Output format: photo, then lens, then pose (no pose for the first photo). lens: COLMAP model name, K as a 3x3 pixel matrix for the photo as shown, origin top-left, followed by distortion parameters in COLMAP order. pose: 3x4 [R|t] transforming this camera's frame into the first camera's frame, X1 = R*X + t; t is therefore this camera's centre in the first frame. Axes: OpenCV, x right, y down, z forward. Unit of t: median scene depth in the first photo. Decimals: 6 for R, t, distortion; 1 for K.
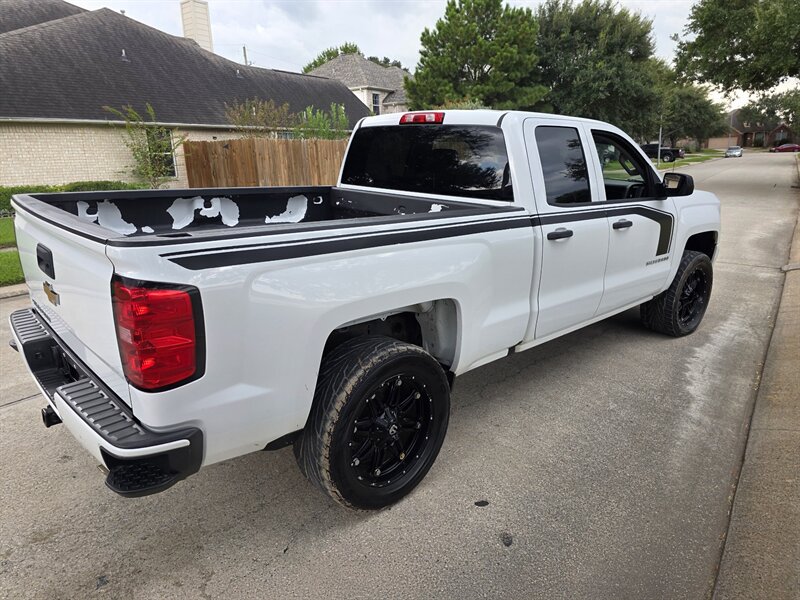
lens RADIAL K [[538.5, 0, 395.7], [0, 538.5, 306.6], [0, 0, 1]] dist [0.056015, -0.055241]
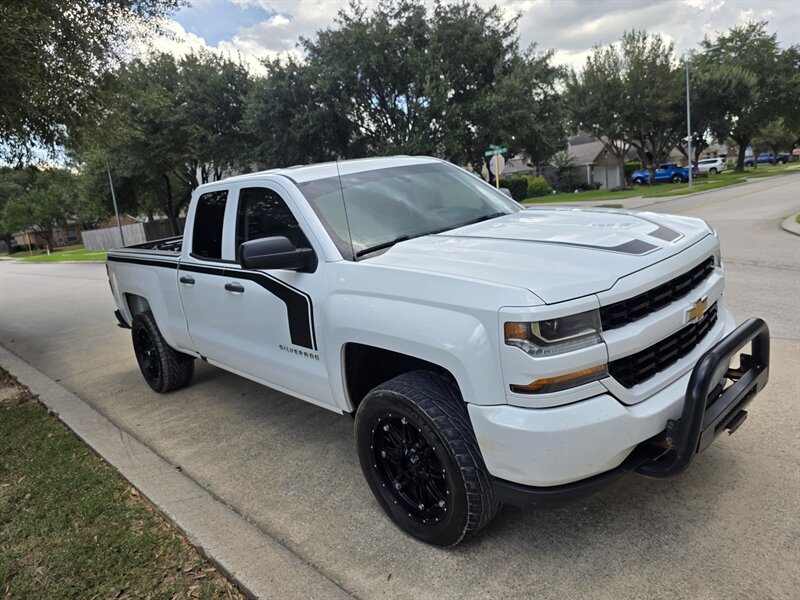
lens RADIAL K [[540.0, 0, 416.6], [0, 540.0, 297.1], [0, 0, 1]] dist [0.056469, -0.053660]
pose [[0.010809, 0.210686, -0.977494, 1.383163], [-0.153664, 0.966290, 0.206572, -0.388635], [0.988064, 0.147972, 0.042819, 1.300450]]
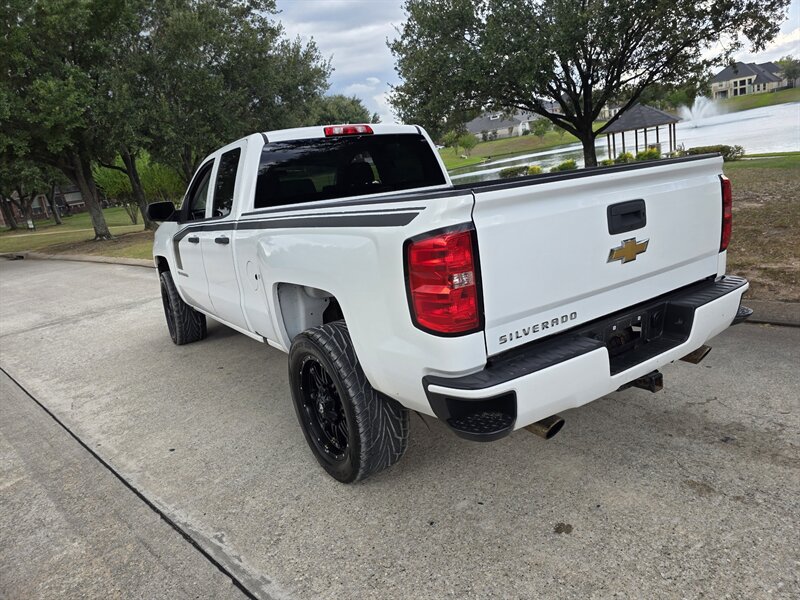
lens RADIAL K [[538.5, 0, 401.7], [0, 538.5, 287.6], [0, 0, 1]] dist [0.056015, -0.055241]
pose [[0.146536, -0.226520, 0.962921, -1.055193], [0.405209, 0.901757, 0.150467, -0.176546], [-0.902404, 0.368135, 0.223928, 0.755993]]
